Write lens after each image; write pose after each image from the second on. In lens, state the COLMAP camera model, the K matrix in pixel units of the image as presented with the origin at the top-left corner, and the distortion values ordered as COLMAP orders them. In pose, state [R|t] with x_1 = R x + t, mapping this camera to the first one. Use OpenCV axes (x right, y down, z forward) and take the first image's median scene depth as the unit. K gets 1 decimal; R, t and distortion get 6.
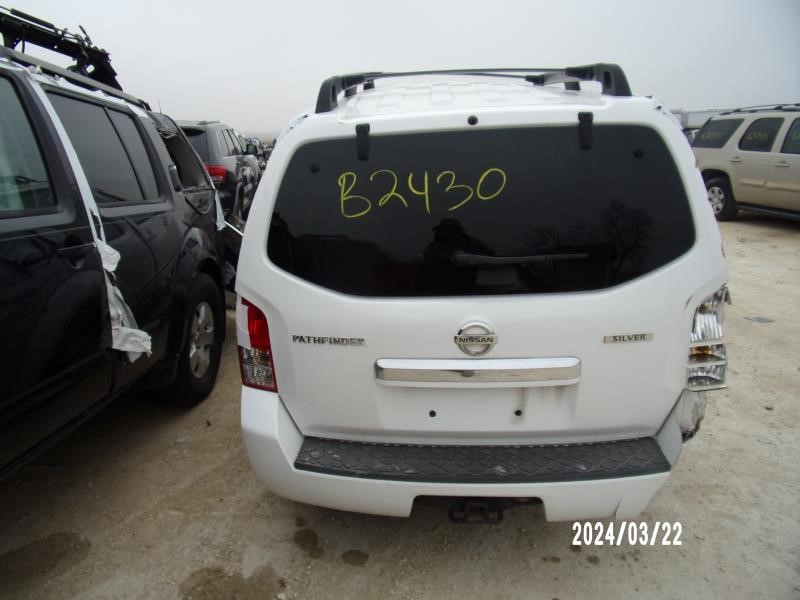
lens RADIAL K [[565.6, 0, 400.0], [0, 565.6, 300.0], [0, 0, 1]] dist [-0.010581, 0.003841]
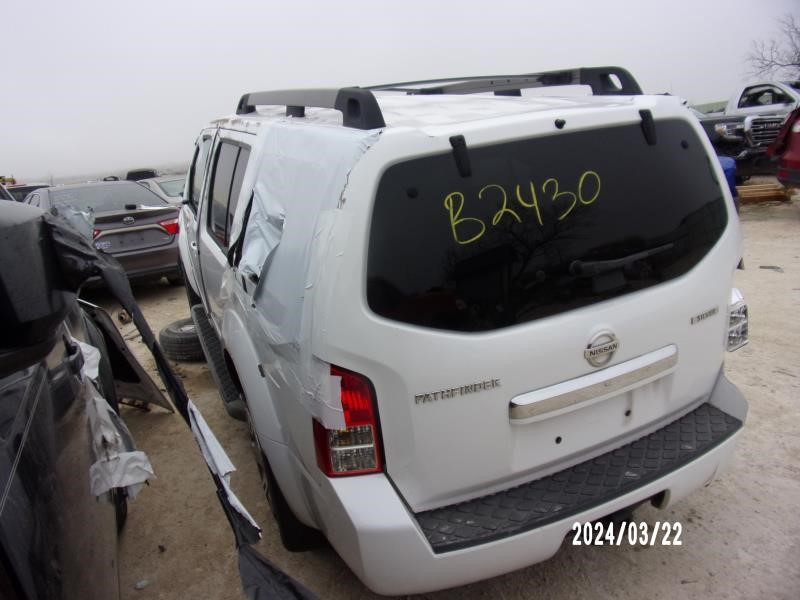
lens RADIAL K [[565.6, 0, 400.0], [0, 565.6, 300.0], [0, 0, 1]] dist [-0.010581, 0.003841]
pose [[0.886746, -0.190553, 0.421155, -0.552276], [0.205738, 0.978560, 0.009569, -0.090473], [-0.413949, 0.078162, 0.906938, 0.267962]]
